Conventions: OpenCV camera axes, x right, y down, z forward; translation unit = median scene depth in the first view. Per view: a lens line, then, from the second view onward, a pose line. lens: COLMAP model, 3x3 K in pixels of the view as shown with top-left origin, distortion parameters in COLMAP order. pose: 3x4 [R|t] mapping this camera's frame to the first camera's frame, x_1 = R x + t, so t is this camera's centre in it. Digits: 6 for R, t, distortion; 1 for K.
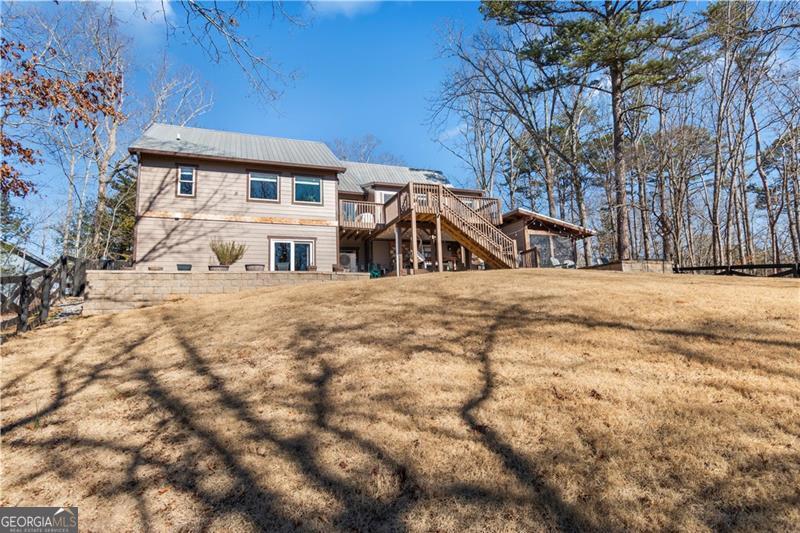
lens RADIAL K [[439.6, 0, 385.6], [0, 439.6, 256.9], [0, 0, 1]] dist [0.002825, -0.000721]
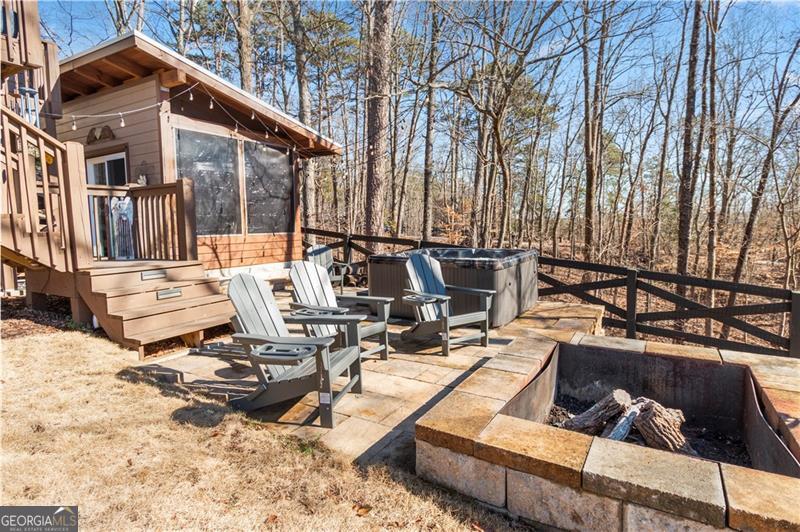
lens RADIAL K [[439.6, 0, 385.6], [0, 439.6, 256.4], [0, 0, 1]] dist [0.002825, -0.000721]
pose [[0.780393, -0.032559, 0.624441, 0.238831], [-0.106956, 0.976975, 0.184609, -0.035873], [-0.616073, -0.210856, 0.758942, 0.627775]]
